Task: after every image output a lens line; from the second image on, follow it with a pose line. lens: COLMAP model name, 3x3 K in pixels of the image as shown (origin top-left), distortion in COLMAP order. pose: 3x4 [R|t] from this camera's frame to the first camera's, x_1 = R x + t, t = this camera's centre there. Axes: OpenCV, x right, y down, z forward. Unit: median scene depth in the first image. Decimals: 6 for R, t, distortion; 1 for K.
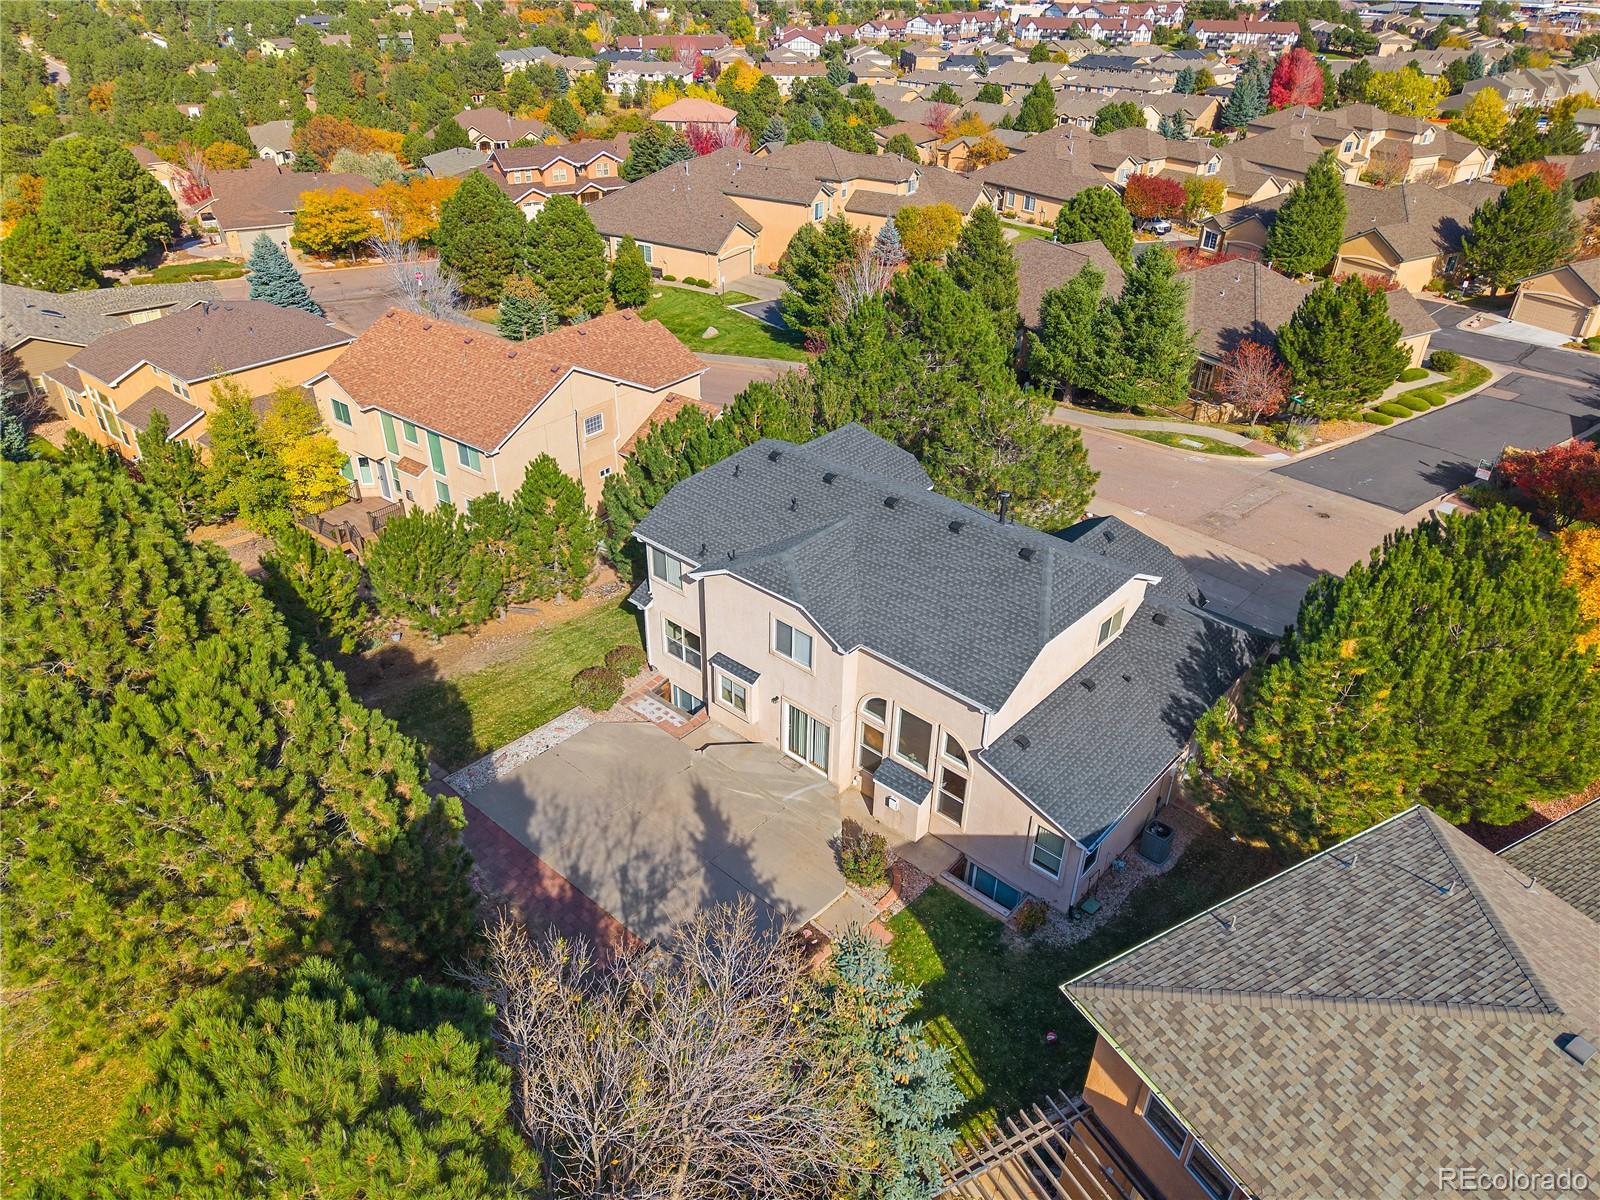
lens RADIAL K [[1066.9, 0, 806.9], [0, 1066.9, 600.8], [0, 0, 1]] dist [0.002386, 0.000153]
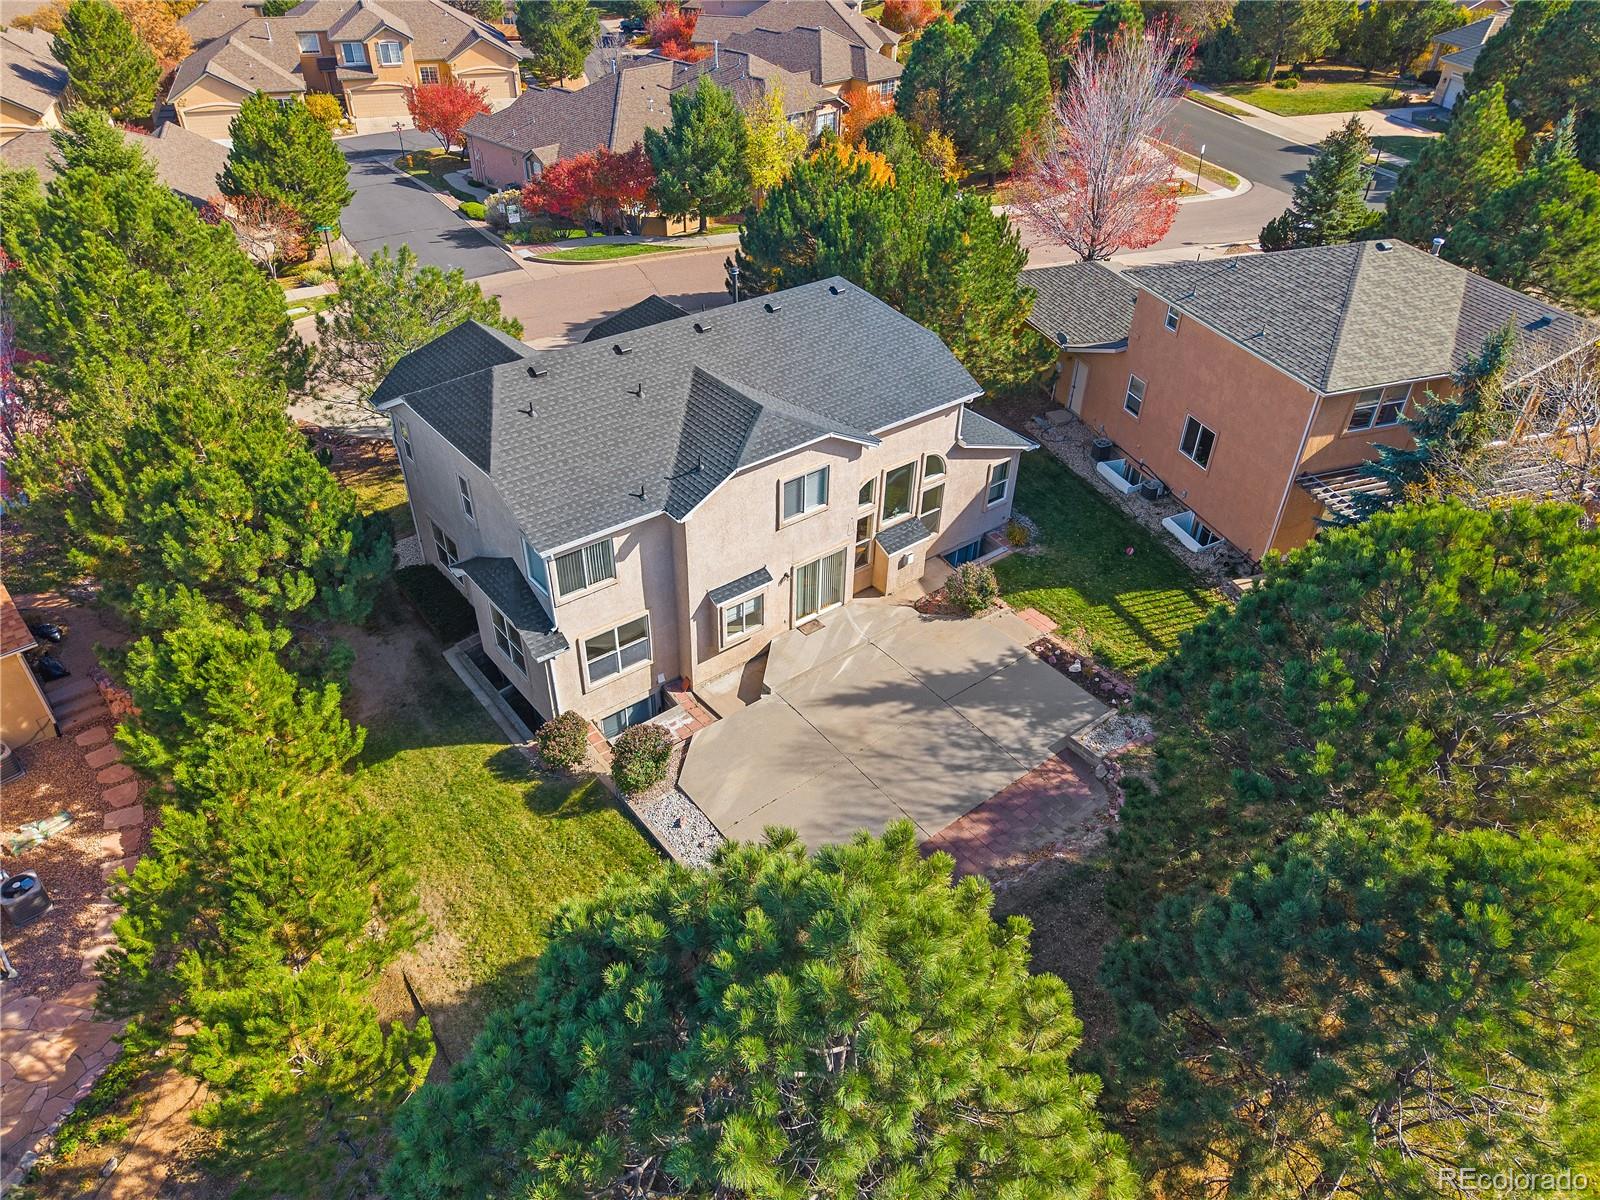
lens RADIAL K [[1066.9, 0, 806.9], [0, 1066.9, 600.8], [0, 0, 1]] dist [0.002386, 0.000153]
pose [[0.165186, -0.594942, 0.786611, -0.789166], [0.504964, 0.736119, 0.450712, -0.302726], [-0.847187, 0.322759, 0.422021, 0.672760]]
